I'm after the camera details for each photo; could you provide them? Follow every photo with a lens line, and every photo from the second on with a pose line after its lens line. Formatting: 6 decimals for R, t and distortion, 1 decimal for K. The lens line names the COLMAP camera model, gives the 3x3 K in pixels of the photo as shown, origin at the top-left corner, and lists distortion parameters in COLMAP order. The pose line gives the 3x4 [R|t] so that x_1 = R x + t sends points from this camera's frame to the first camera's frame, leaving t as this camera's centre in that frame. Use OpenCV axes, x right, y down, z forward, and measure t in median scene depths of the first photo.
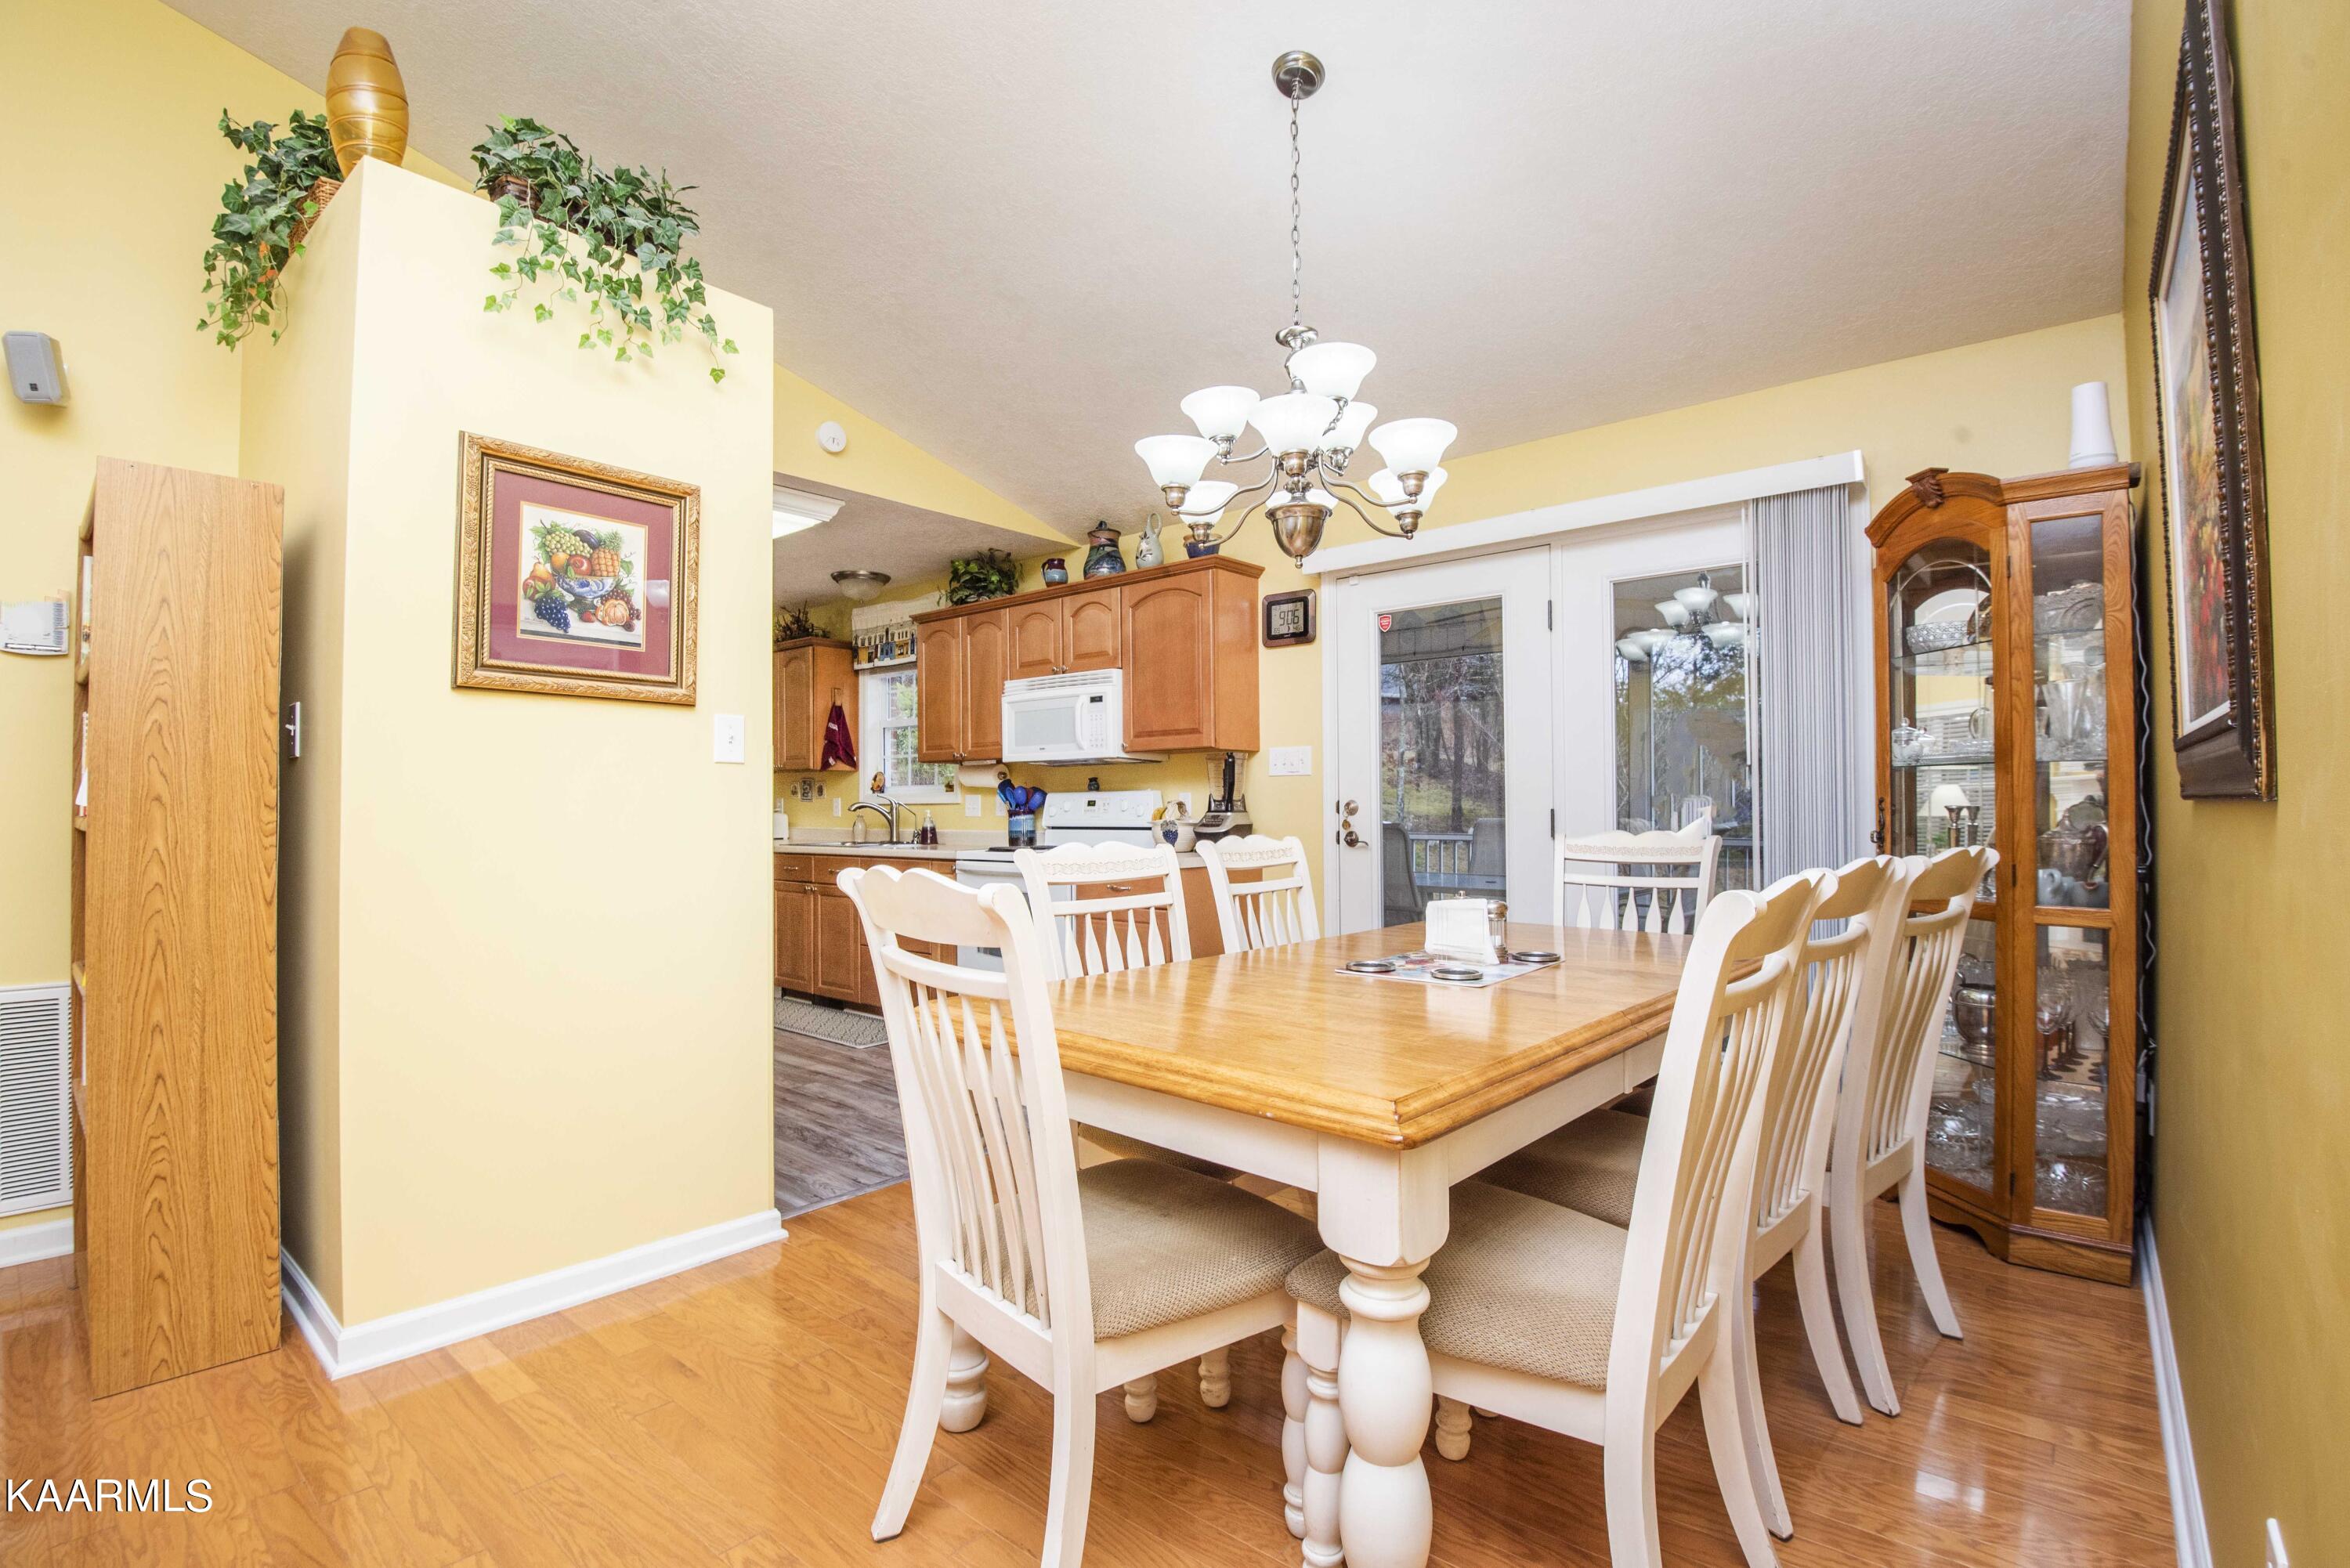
lens RADIAL K [[1070.4, 0, 1223.4], [0, 1070.4, 766.8], [0, 0, 1]] dist [-0.024504, -0.004595]
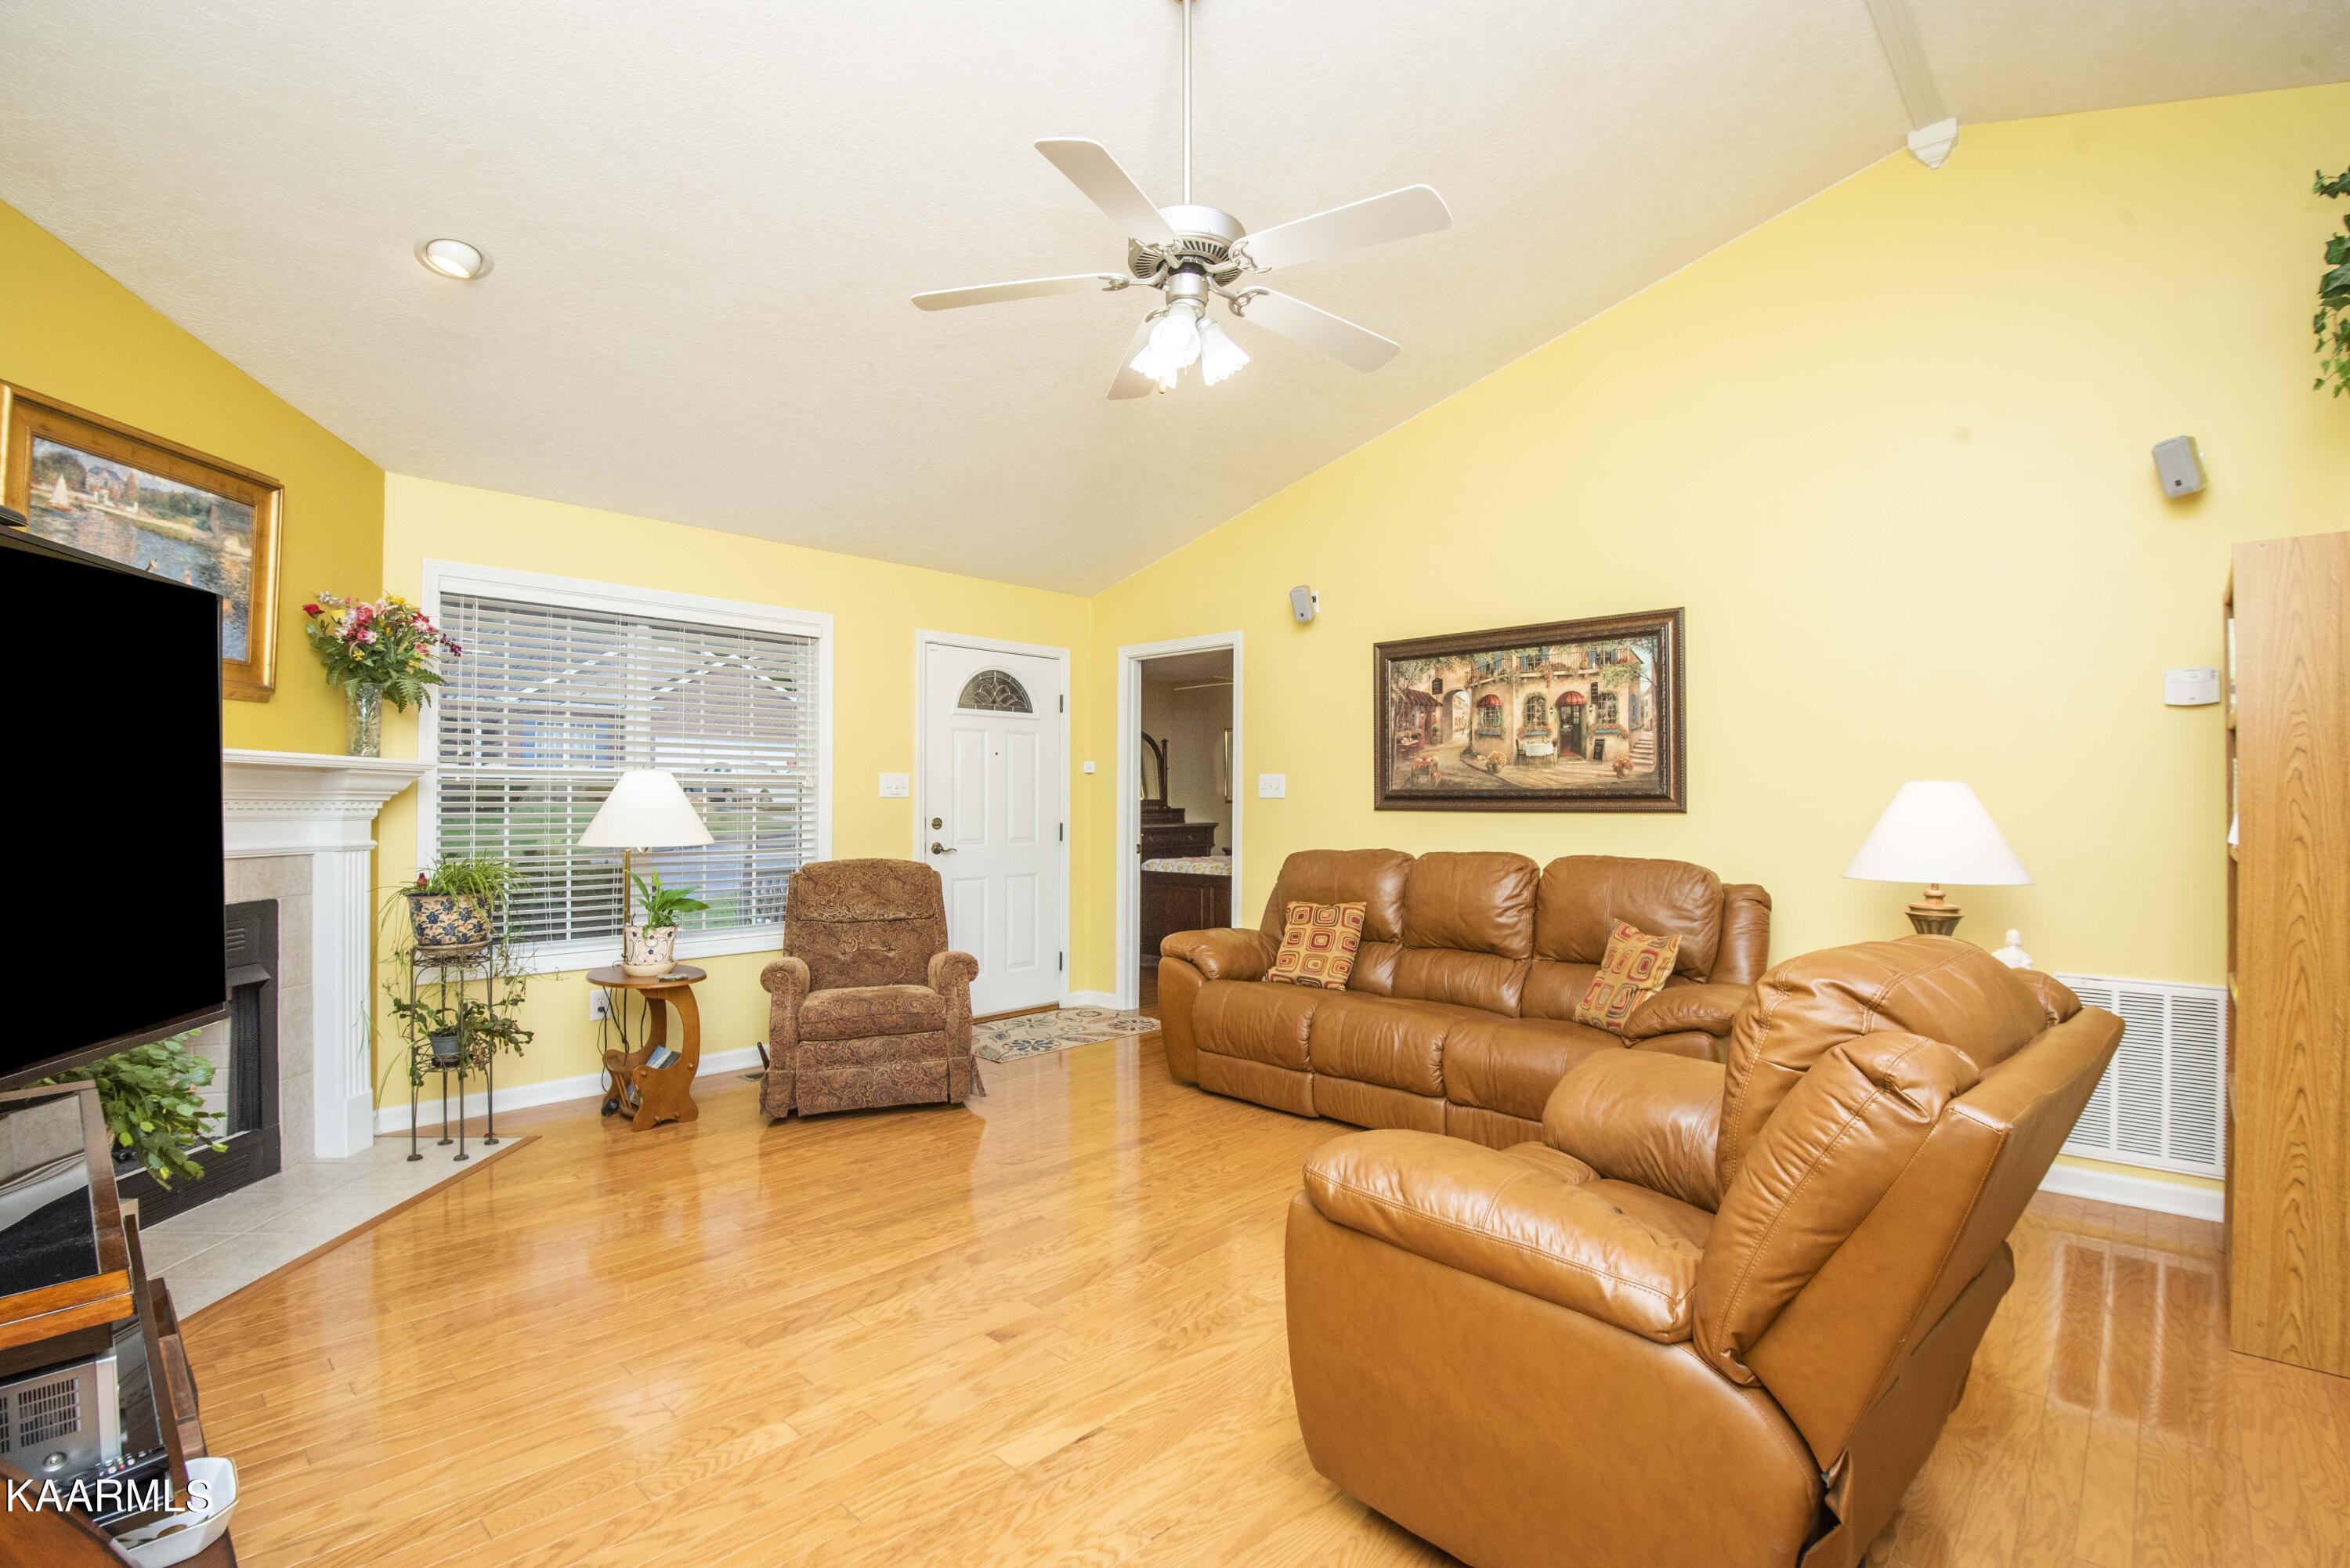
lens RADIAL K [[1070.4, 0, 1190.0], [0, 1070.4, 796.3], [0, 0, 1]] dist [-0.024504, -0.004595]
pose [[-0.056222, -0.000149, -0.998418, 0.046380], [0.027264, 0.999627, -0.001684, -0.015589], [0.998046, -0.027315, -0.056197, -0.038809]]
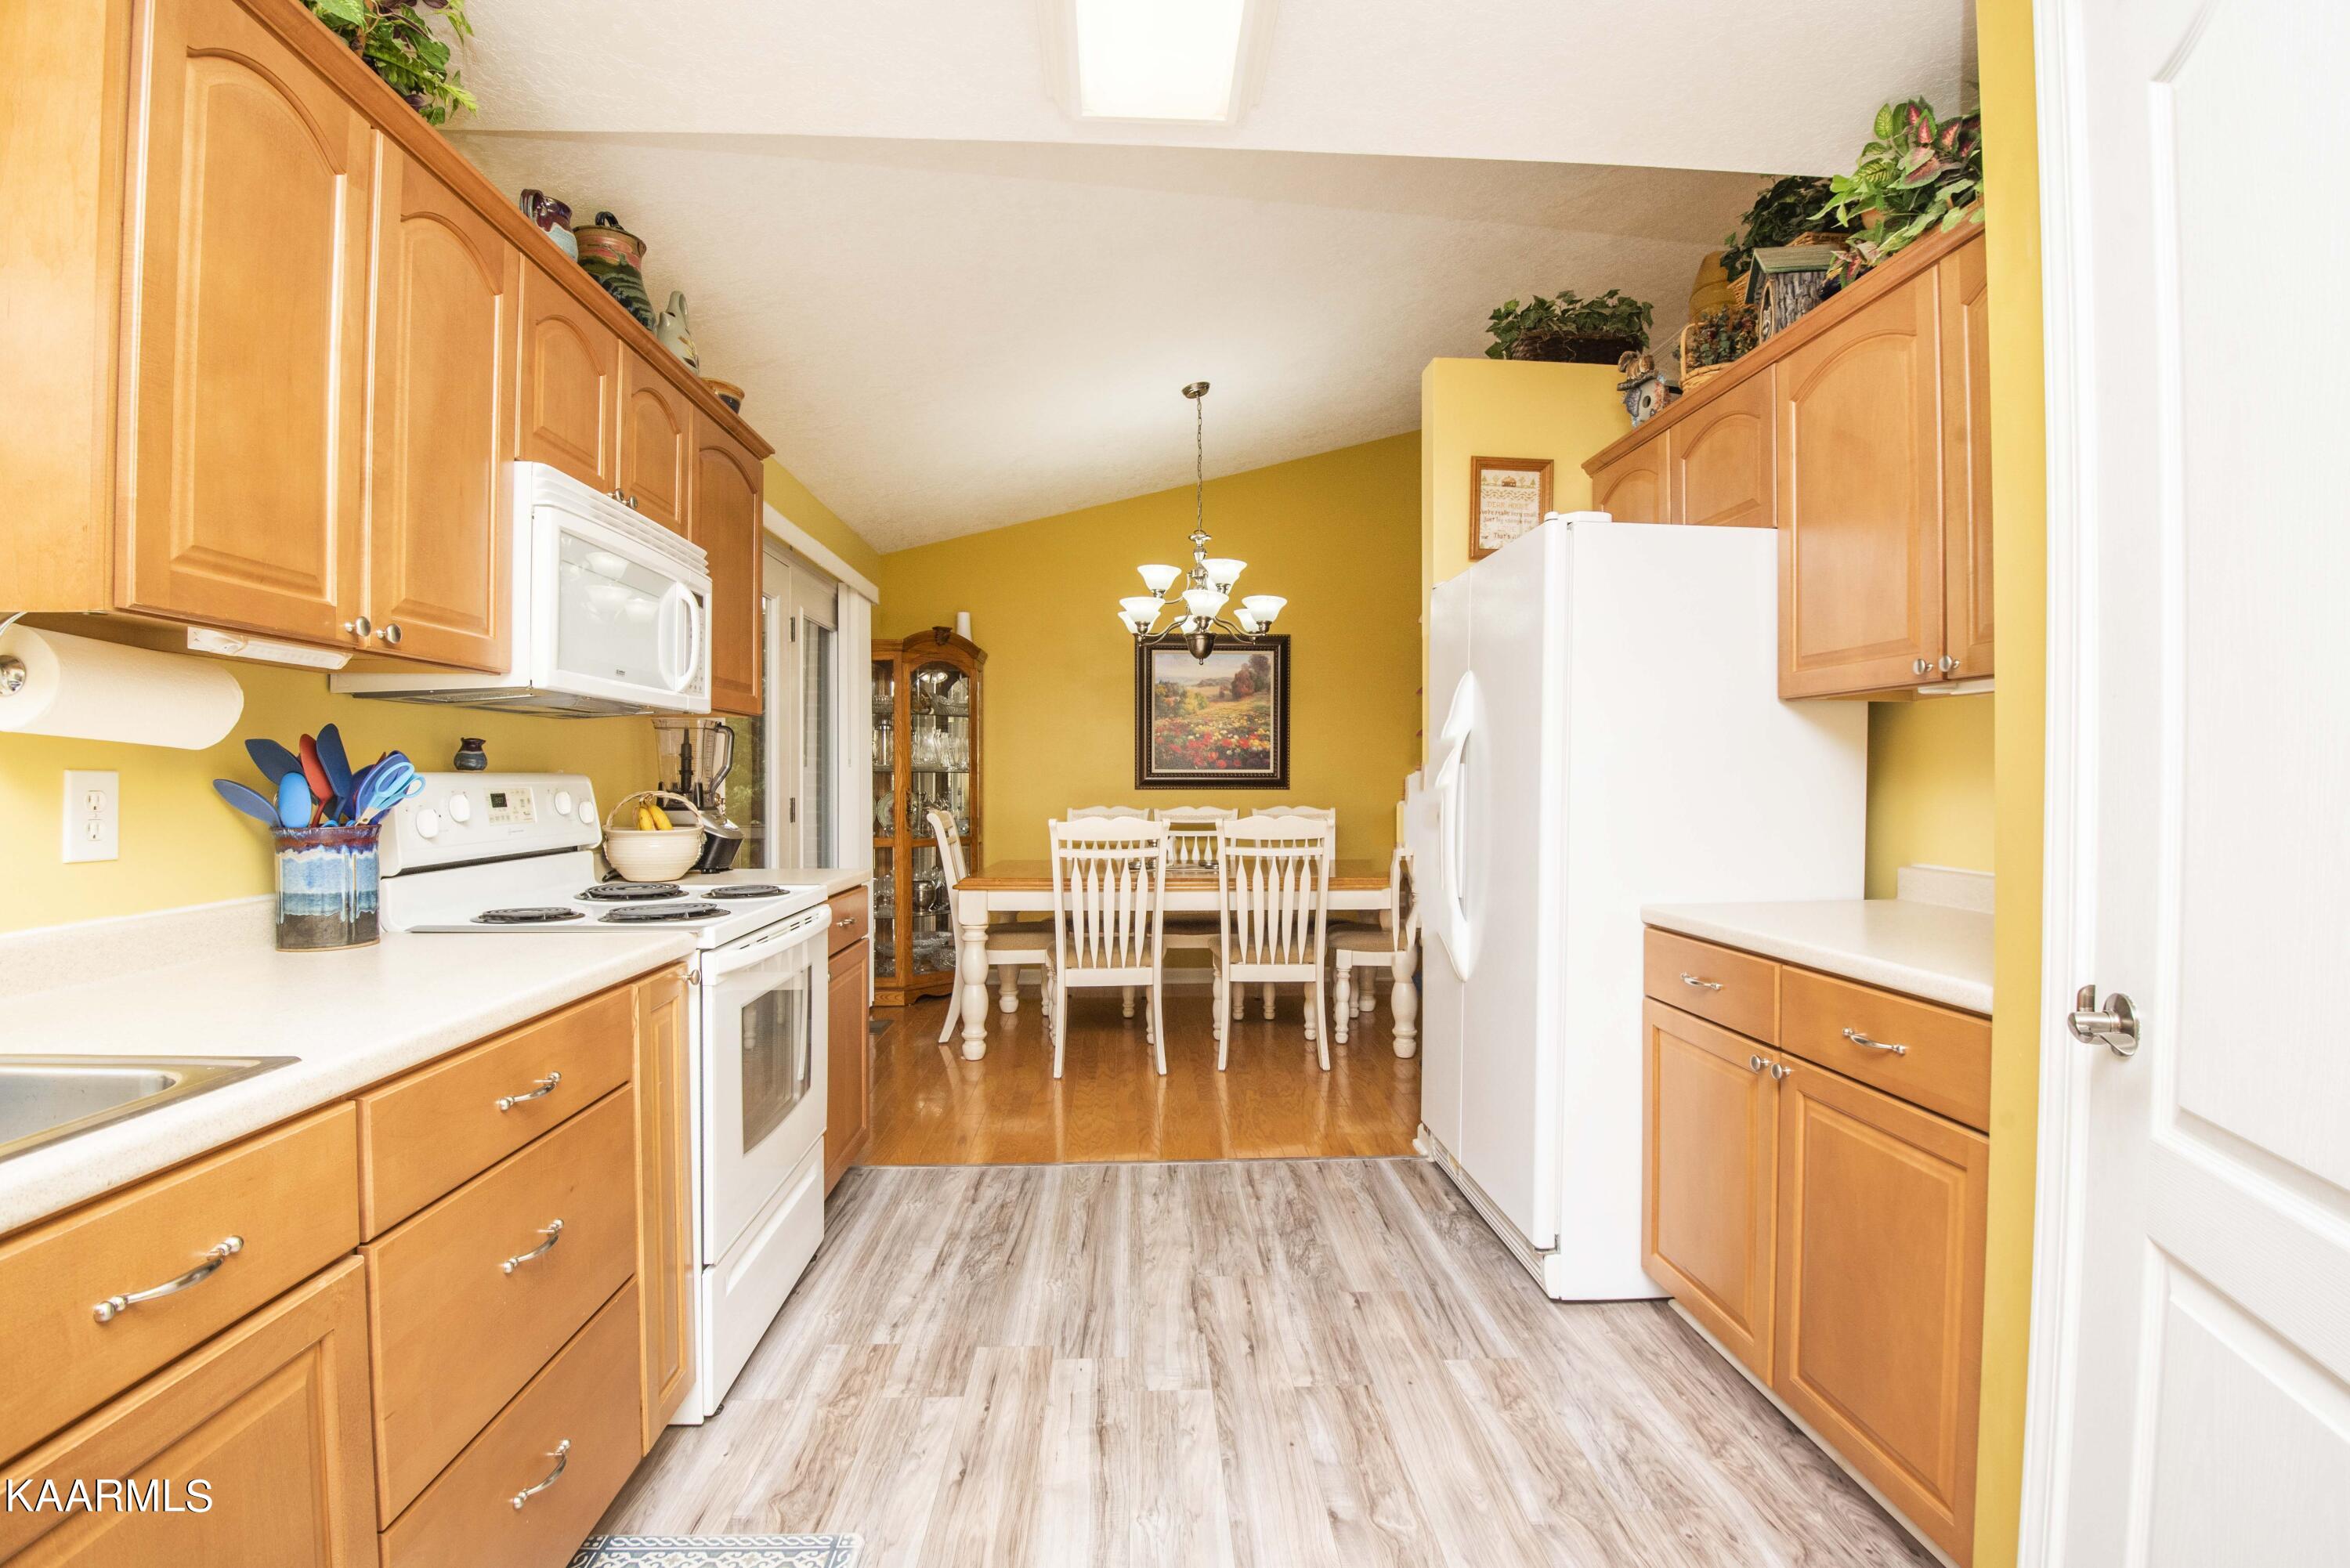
lens RADIAL K [[1070.4, 0, 1197.2], [0, 1070.4, 782.0], [0, 0, 1]] dist [-0.024504, -0.004595]
pose [[-0.673228, 0.010030, 0.739367, -0.687078], [-0.016194, 0.999468, -0.028304, 0.038128], [-0.739257, -0.031028, -0.672708, 1.202813]]
